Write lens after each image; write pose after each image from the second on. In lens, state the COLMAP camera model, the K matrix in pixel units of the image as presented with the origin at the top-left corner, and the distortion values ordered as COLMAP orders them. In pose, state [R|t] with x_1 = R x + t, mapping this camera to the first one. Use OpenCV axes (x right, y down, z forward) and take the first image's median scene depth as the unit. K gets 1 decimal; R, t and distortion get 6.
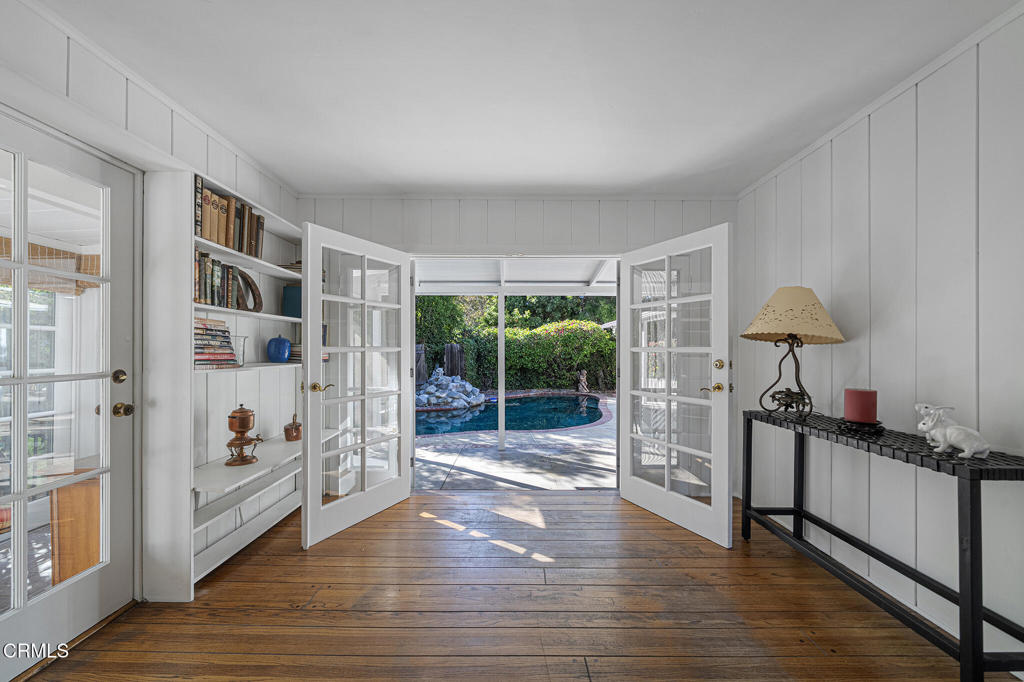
lens RADIAL K [[382.1, 0, 513.0], [0, 382.1, 345.3], [0, 0, 1]] dist [-0.000421, 0.000096]
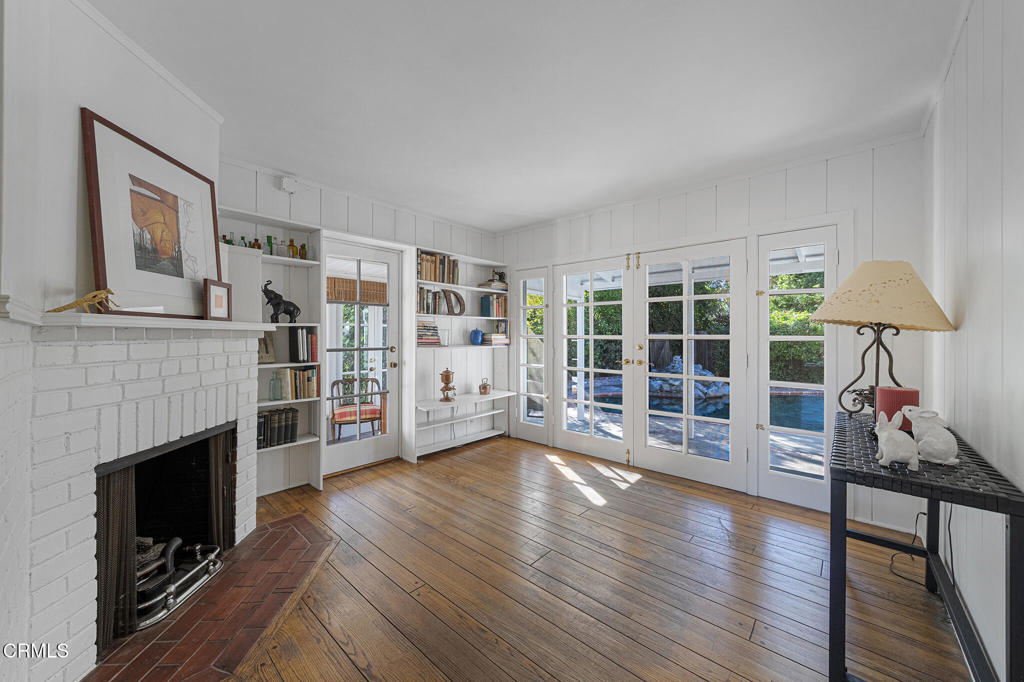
lens RADIAL K [[382.1, 0, 512.2], [0, 382.1, 338.0], [0, 0, 1]] dist [-0.000421, 0.000096]
pose [[0.738460, 0.002388, -0.674293, 0.708215], [0.005964, 0.999931, 0.010073, -0.001004], [0.674271, -0.011460, 0.738395, -0.107261]]
